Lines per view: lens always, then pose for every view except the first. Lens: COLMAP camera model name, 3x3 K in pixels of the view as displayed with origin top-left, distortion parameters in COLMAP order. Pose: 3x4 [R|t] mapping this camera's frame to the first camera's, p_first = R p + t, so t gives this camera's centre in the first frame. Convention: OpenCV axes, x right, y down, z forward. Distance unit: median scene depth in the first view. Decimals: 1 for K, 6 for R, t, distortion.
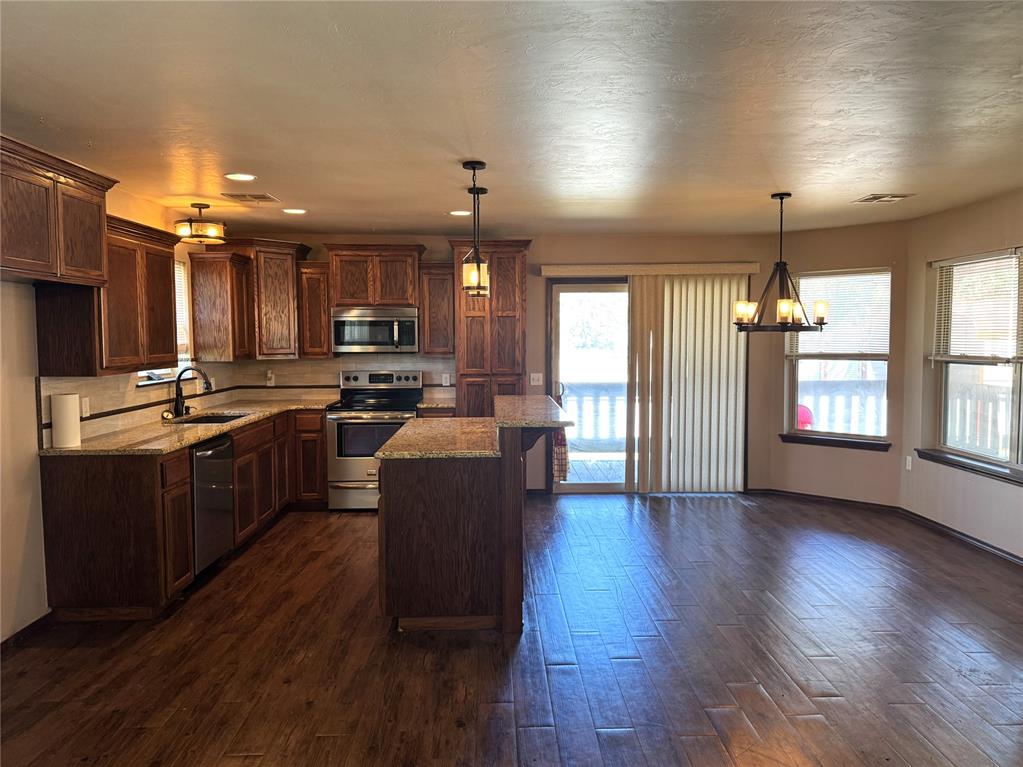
lens RADIAL K [[714.6, 0, 511.5], [0, 714.6, 383.5], [0, 0, 1]] dist [0.000965, -0.003121]
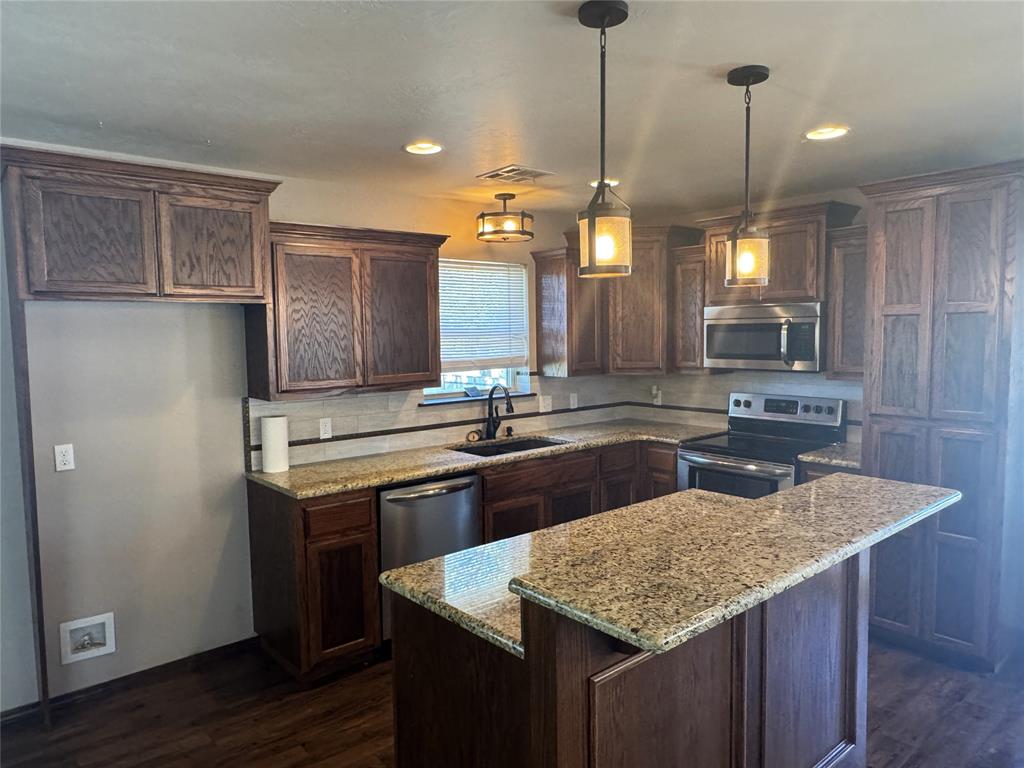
lens RADIAL K [[666.9, 0, 512.0], [0, 666.9, 384.0], [0, 0, 1]] dist [-0.002310, -0.000337]
pose [[0.626473, 0.052753, -0.777656, 0.167685], [-0.038637, 0.998582, 0.036614, -0.046091], [0.778485, 0.007109, 0.627623, 0.429398]]
